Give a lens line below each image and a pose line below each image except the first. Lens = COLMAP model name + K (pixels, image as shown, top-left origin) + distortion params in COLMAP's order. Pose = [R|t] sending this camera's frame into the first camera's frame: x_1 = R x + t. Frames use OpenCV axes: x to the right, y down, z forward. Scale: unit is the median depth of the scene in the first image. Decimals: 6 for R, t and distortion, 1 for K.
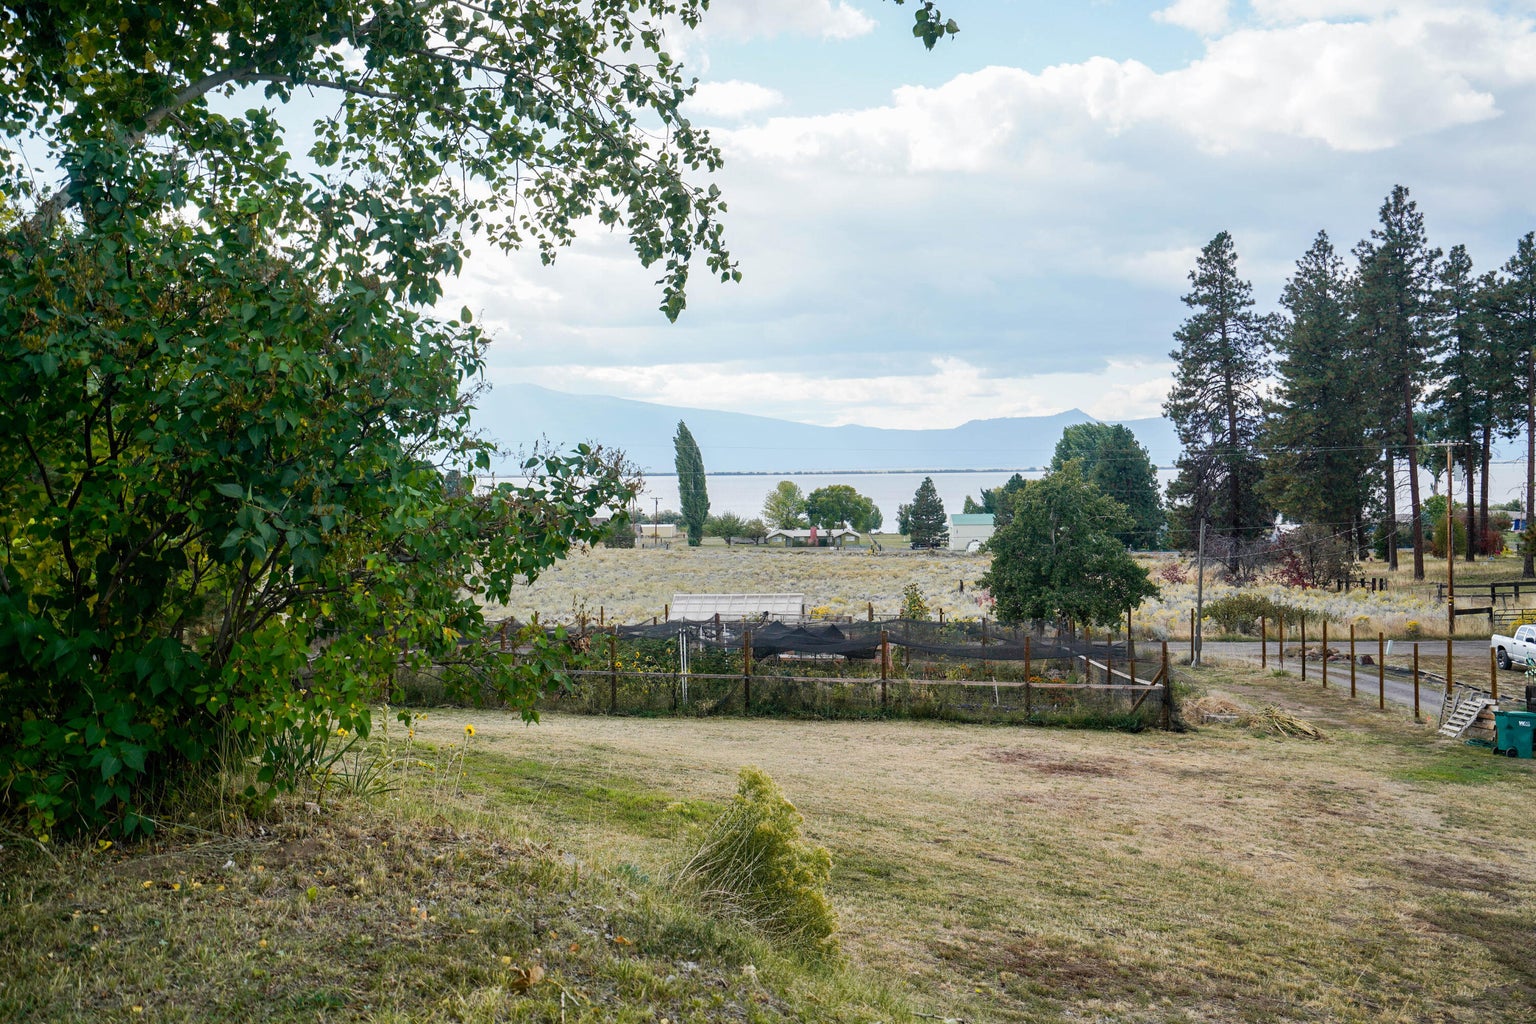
lens RADIAL K [[1427.6, 0, 768.0], [0, 1427.6, 512.0], [0, 0, 1]] dist [0.077877, 0.009235]
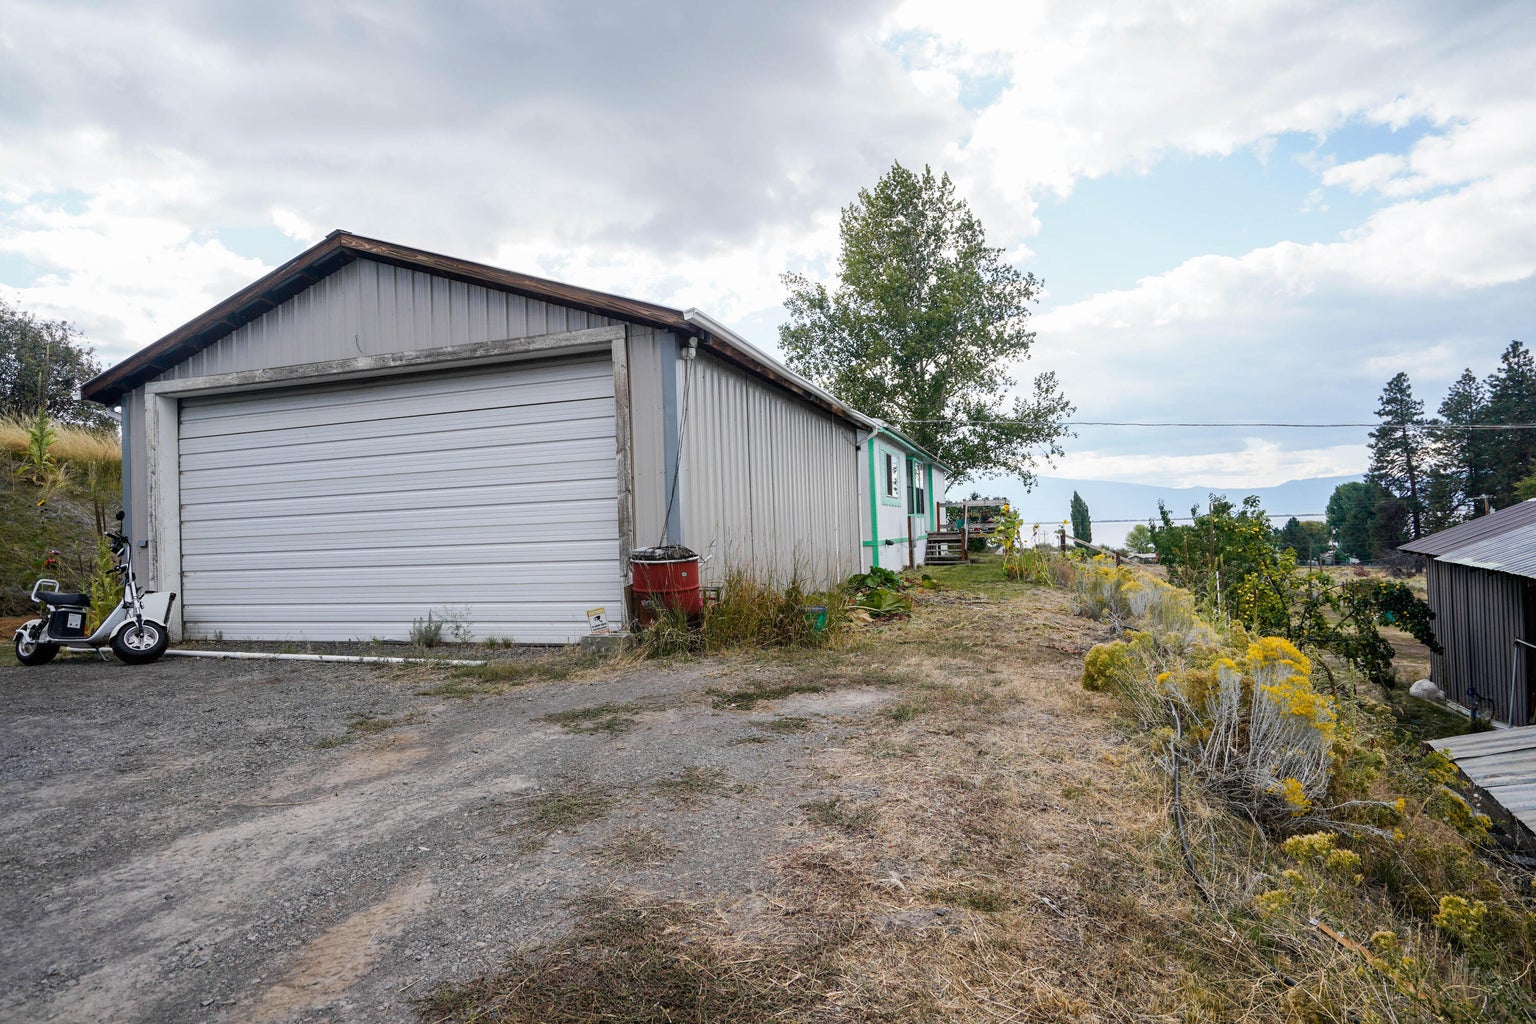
lens RADIAL K [[855.1, 0, 768.3], [0, 855.1, 517.4], [0, 0, 1]] dist [0.000227, 0.000614]
pose [[0.917174, -0.020465, -0.397962, 0.124111], [0.006859, 0.999343, -0.035585, 0.028244], [0.398429, 0.029908, 0.916711, -0.870304]]
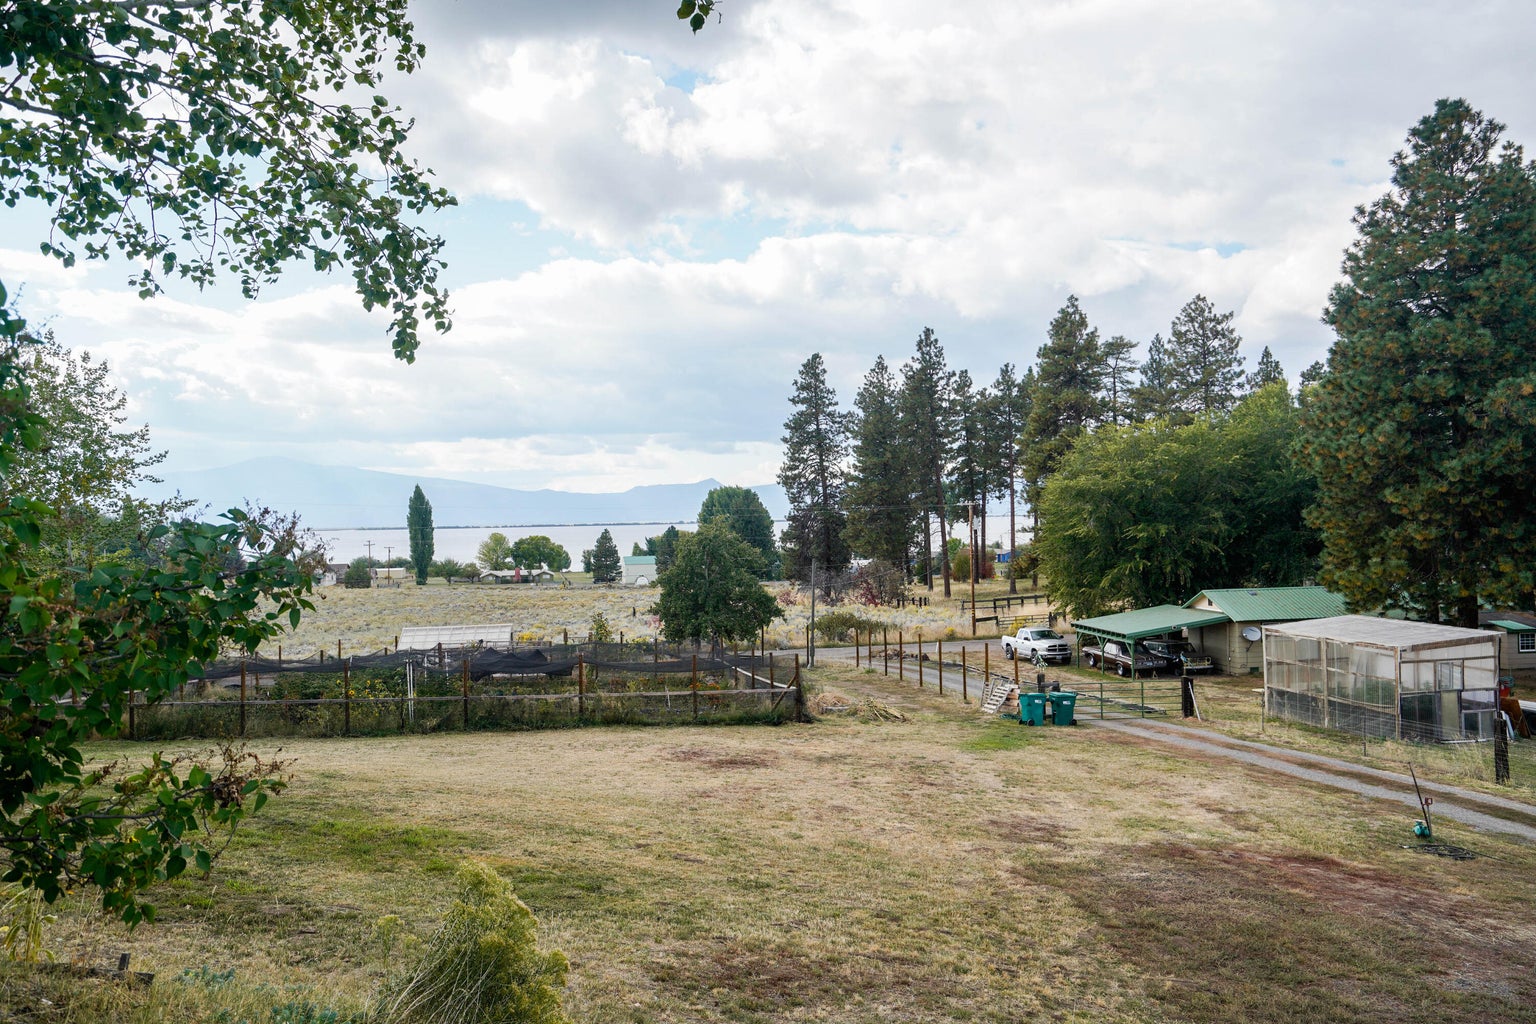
lens RADIAL K [[1067.2, 0, 767.6], [0, 1067.2, 501.9], [0, 0, 1]] dist [-0.024994, 0.081057]
pose [[0.965652, -0.001885, 0.259832, -0.001992], [0.014712, 0.998766, -0.047429, -0.002658], [-0.259422, 0.049623, 0.964488, 0.061521]]
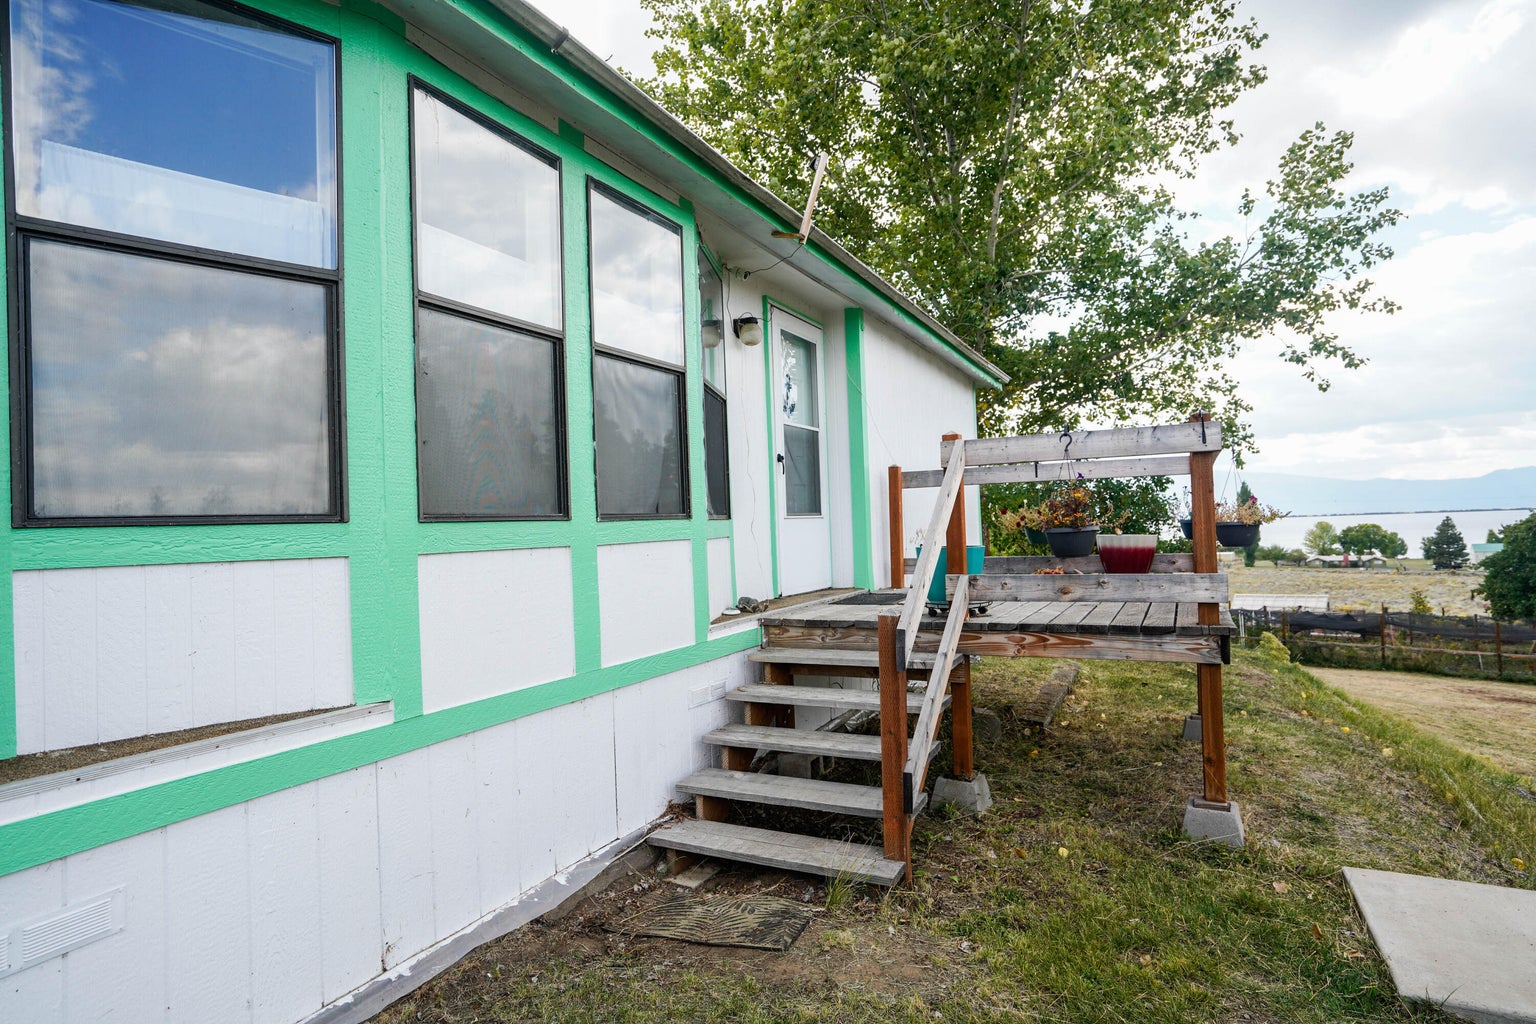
lens RADIAL K [[855.1, 0, 768.3], [0, 855.1, 517.4], [0, 0, 1]] dist [0.000227, 0.000614]
pose [[0.845400, -0.026922, -0.533455, 0.012511], [0.009001, 0.999305, -0.036167, 0.000870], [0.534058, 0.025774, 0.845055, -0.186785]]
